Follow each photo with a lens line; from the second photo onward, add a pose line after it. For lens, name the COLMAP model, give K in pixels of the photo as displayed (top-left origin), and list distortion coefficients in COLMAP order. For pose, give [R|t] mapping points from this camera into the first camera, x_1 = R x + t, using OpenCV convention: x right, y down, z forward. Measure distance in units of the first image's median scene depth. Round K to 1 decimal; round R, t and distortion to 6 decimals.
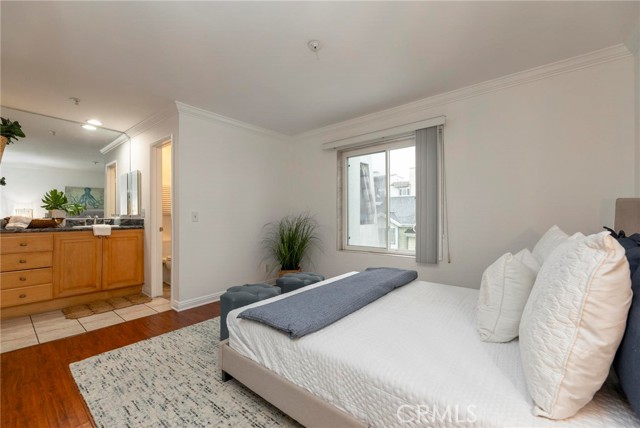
lens RADIAL K [[263.0, 0, 320.0], [0, 263.0, 214.0], [0, 0, 1]] dist [0.001547, 0.000092]
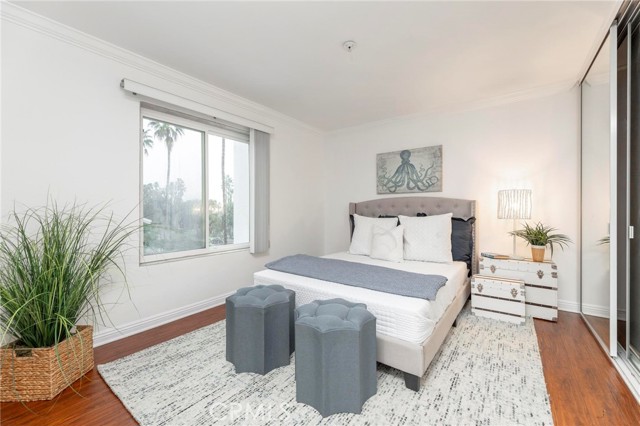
lens RADIAL K [[263.0, 0, 320.0], [0, 263.0, 213.0], [0, 0, 1]] dist [0.001547, 0.000092]
pose [[-0.053846, -0.005440, 0.998534, -1.048428], [-0.008663, 0.999950, 0.004980, 0.015807], [-0.998512, -0.008383, -0.053890, 1.166658]]
